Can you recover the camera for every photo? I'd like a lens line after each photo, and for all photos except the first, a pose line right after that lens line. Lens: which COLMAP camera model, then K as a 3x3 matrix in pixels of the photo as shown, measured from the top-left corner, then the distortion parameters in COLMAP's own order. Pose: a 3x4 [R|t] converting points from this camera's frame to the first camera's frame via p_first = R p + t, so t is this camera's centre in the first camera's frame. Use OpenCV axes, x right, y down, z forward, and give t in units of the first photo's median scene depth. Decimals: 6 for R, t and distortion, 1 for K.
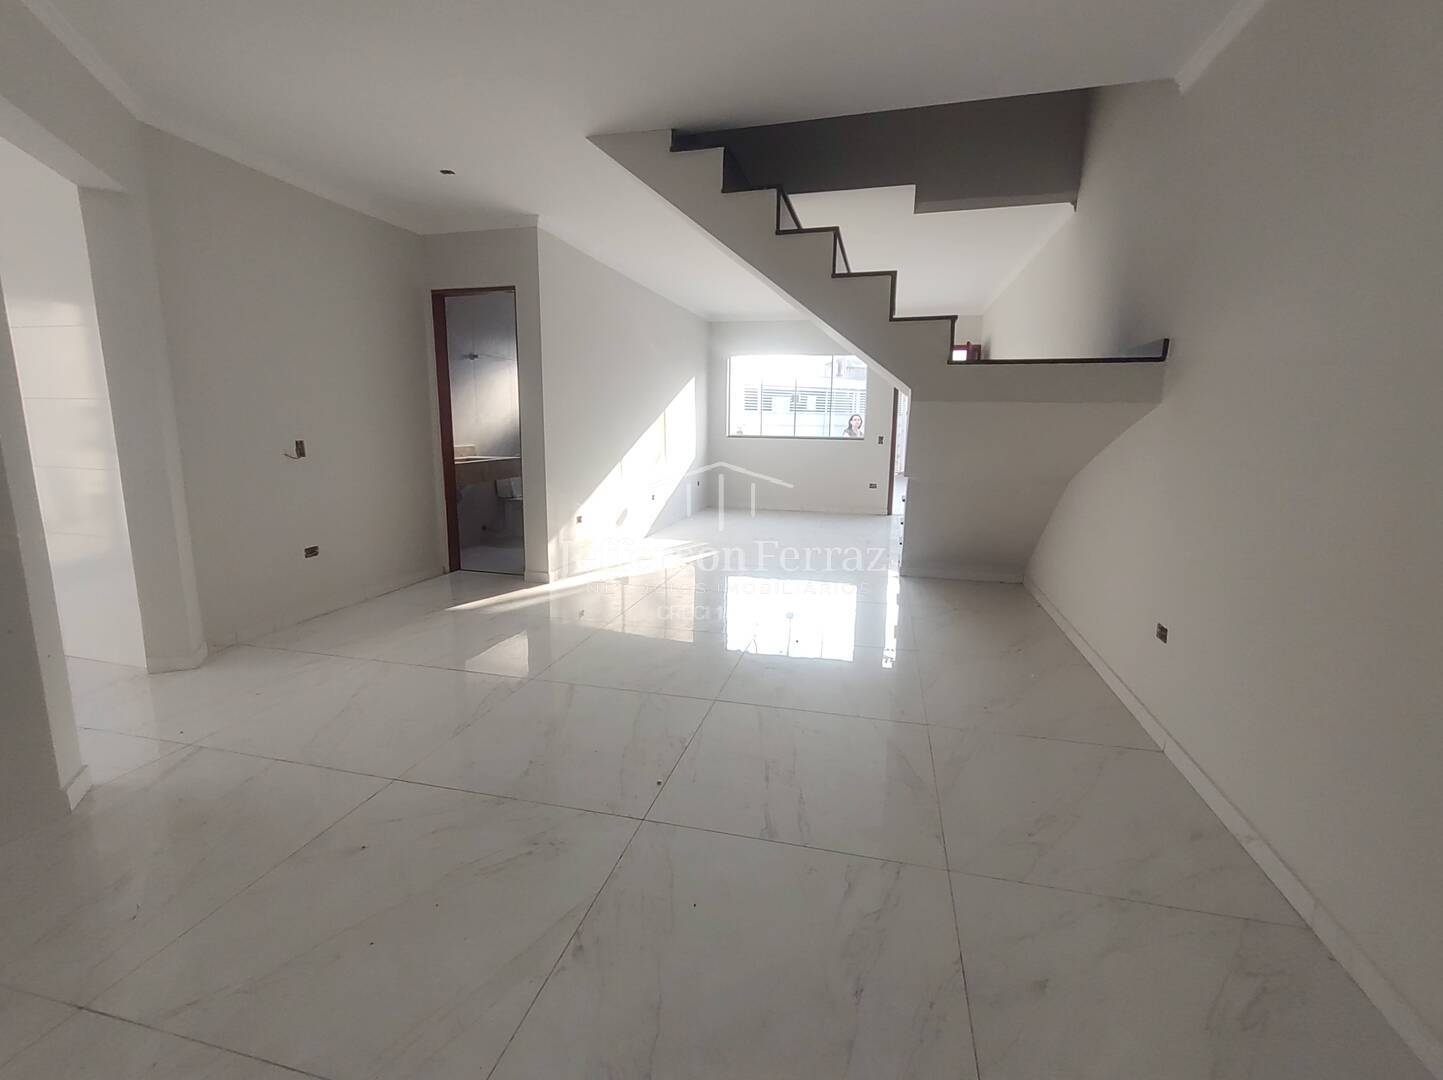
lens RADIAL K [[658.5, 0, 723.0], [0, 658.5, 537.5], [0, 0, 1]] dist [0.014631, 0.000151]
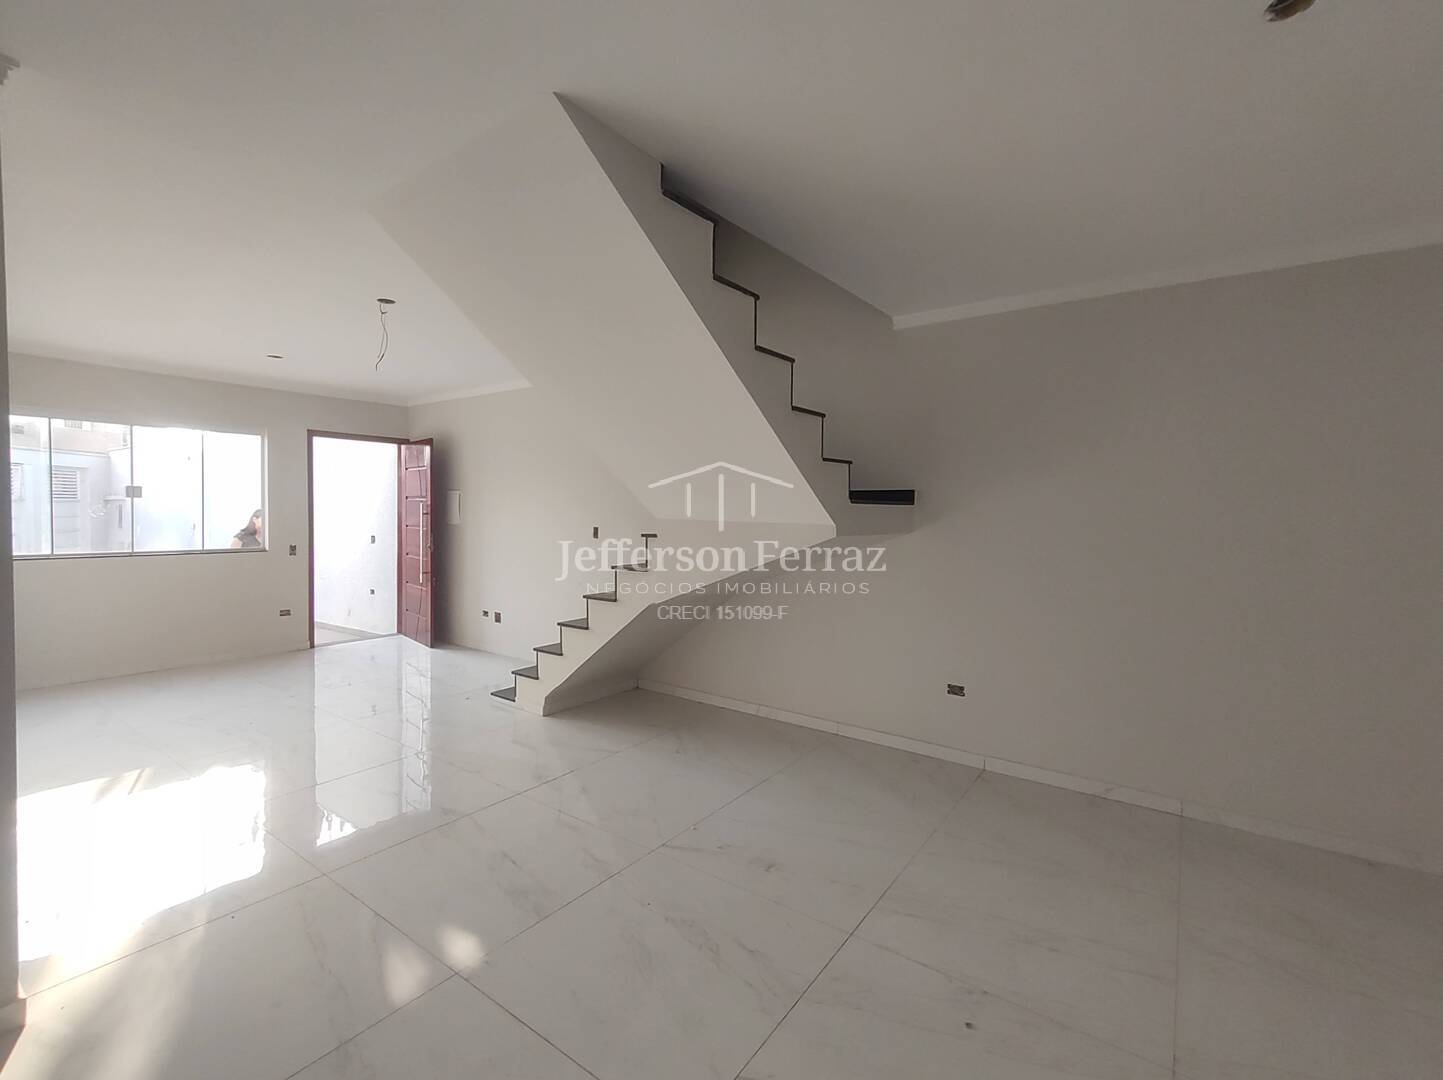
lens RADIAL K [[658.5, 0, 723.9], [0, 658.5, 539.2], [0, 0, 1]] dist [0.014631, 0.000151]
pose [[0.379371, -0.036931, 0.924507, -0.268475], [0.150513, 0.988357, -0.022281, -0.070043], [-0.912920, 0.147603, 0.380512, 0.267848]]
